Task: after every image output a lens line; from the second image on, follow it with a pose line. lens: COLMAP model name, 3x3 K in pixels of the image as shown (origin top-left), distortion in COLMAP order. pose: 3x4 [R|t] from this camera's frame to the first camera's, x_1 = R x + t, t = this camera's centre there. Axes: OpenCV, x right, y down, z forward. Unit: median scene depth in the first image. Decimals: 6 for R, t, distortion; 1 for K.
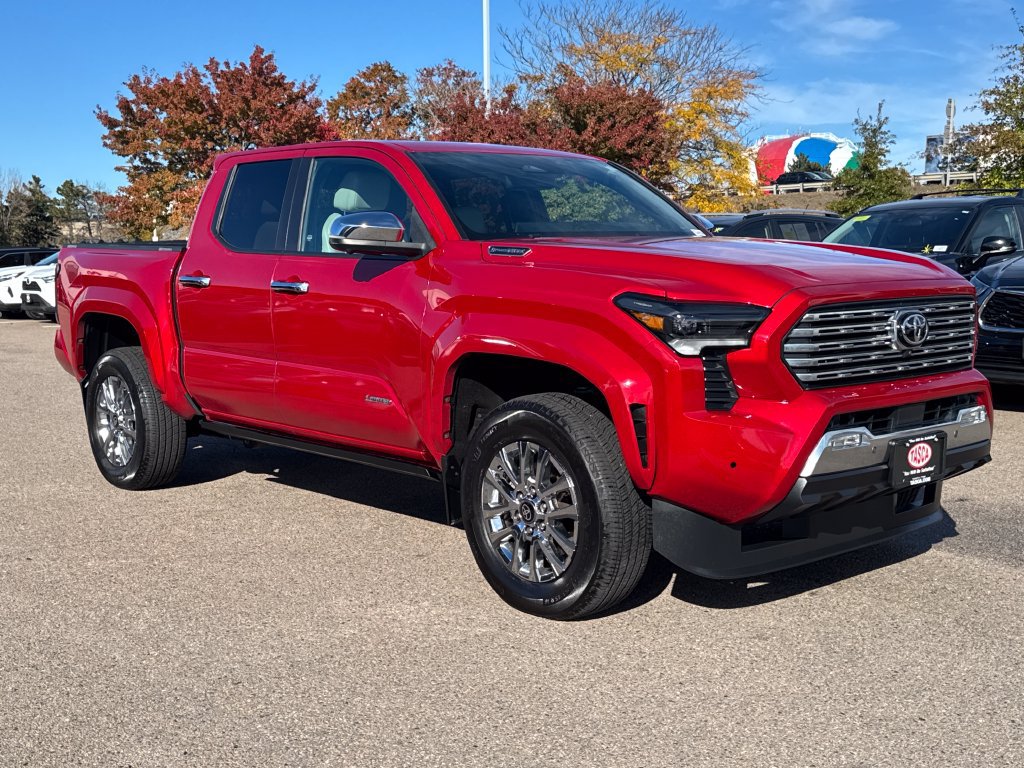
lens RADIAL K [[1172.7, 0, 512.0], [0, 1172.7, 384.0], [0, 0, 1]] dist [0.075359, 0.001334]
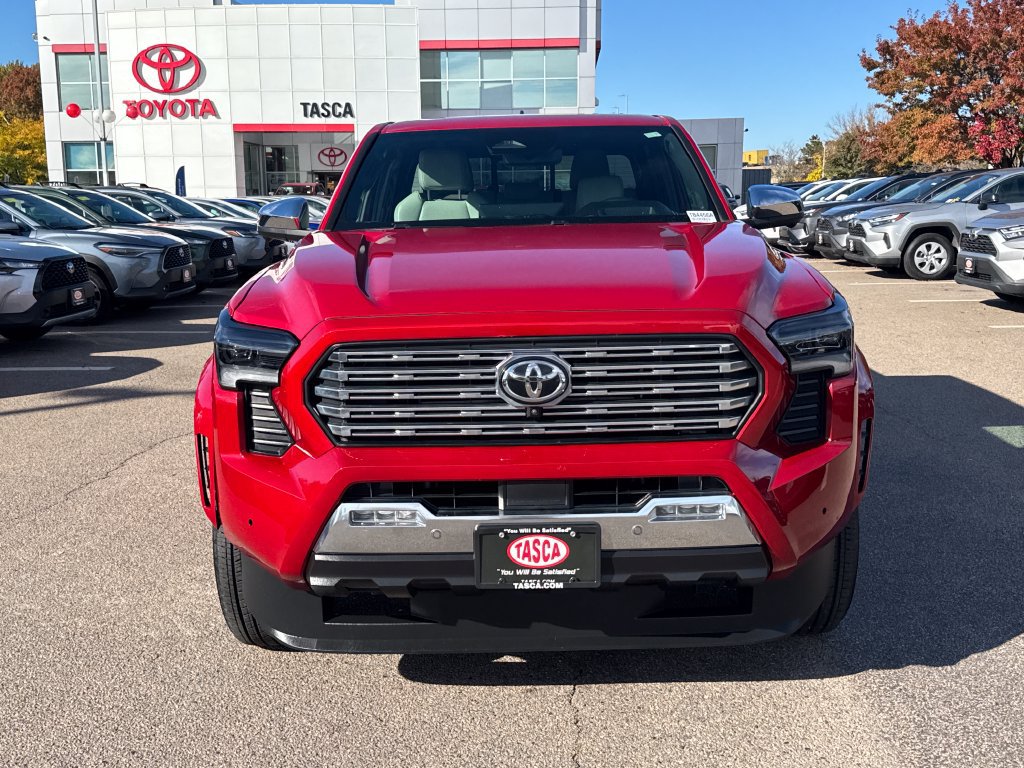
lens RADIAL K [[1046.8, 0, 512.0], [0, 1046.8, 384.0], [0, 0, 1]] dist [0.157359, -0.371070]
pose [[0.764027, 0.109168, -0.635882, 0.730951], [-0.059434, 0.993299, 0.099117, -0.106133], [0.642441, -0.037935, 0.765395, 0.490082]]
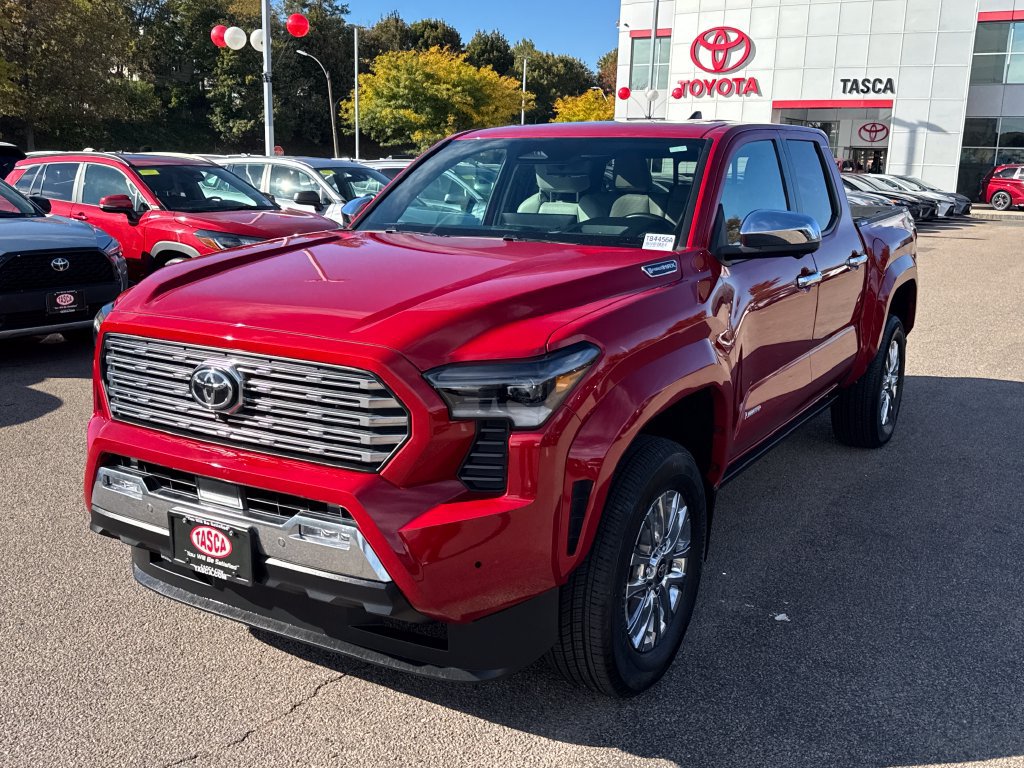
lens RADIAL K [[986.5, 0, 512.0], [0, 986.5, 384.0], [0, 0, 1]] dist [0.093632, -0.161076]
pose [[0.330670, 0.217101, -0.918436, 1.008544], [-0.123999, 0.974739, 0.185766, -0.196272], [0.935565, 0.052458, 0.349237, 0.942383]]
